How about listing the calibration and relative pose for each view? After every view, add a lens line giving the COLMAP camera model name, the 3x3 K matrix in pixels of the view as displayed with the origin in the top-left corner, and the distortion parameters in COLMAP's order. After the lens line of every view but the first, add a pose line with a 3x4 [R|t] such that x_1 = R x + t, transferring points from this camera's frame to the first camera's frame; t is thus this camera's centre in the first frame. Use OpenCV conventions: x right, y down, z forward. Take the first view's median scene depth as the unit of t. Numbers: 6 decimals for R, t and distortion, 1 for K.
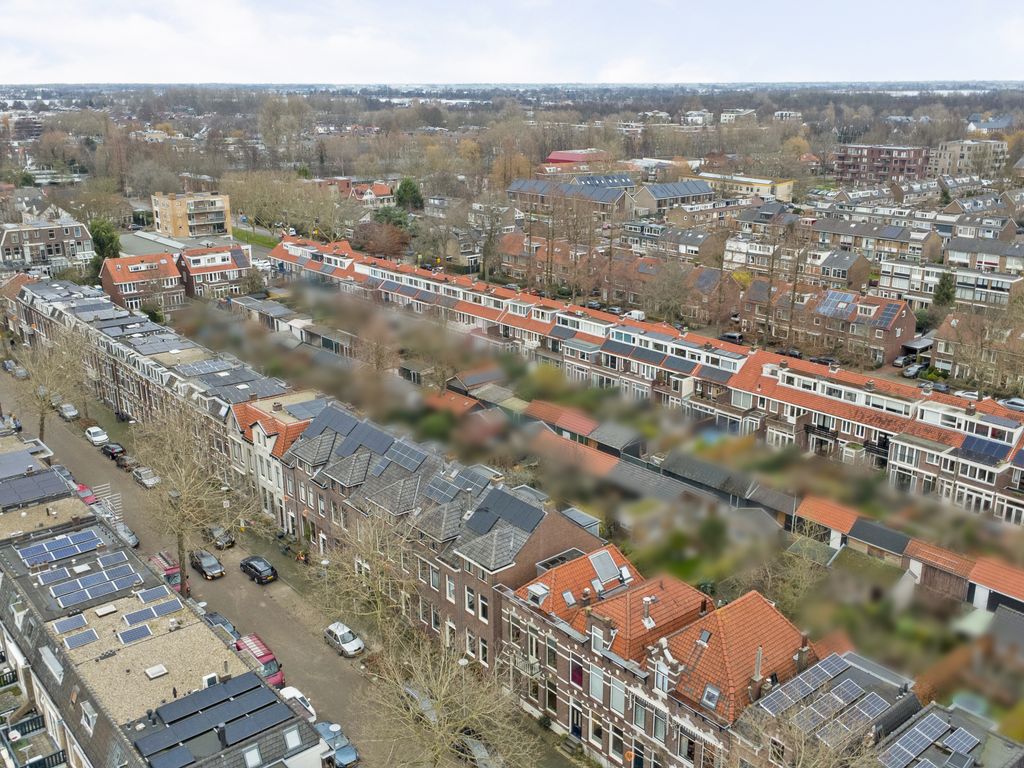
lens RADIAL K [[967.8, 0, 512.0], [0, 967.8, 384.0], [0, 0, 1]] dist [-0.011847, 0.036753]
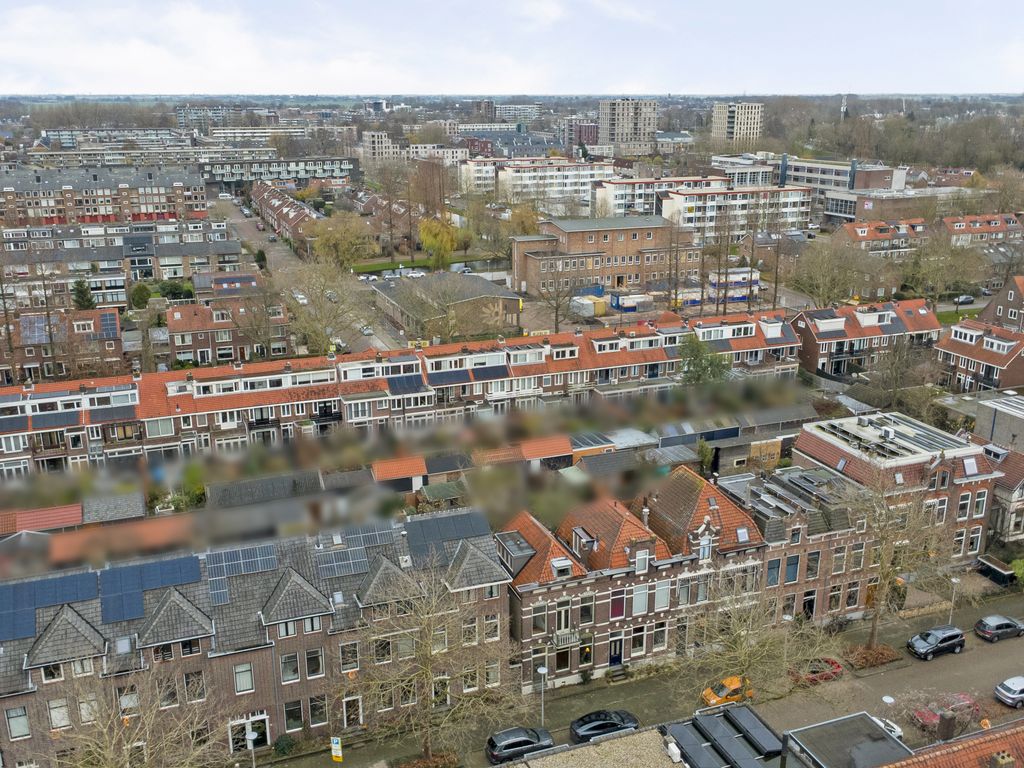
lens RADIAL K [[967.8, 0, 512.0], [0, 967.8, 384.0], [0, 0, 1]] dist [-0.011847, 0.036753]
pose [[0.325233, -0.269025, 0.906559, -0.579646], [0.281827, 0.942688, 0.178639, -0.112629], [-0.902661, 0.197394, 0.382412, 0.397925]]
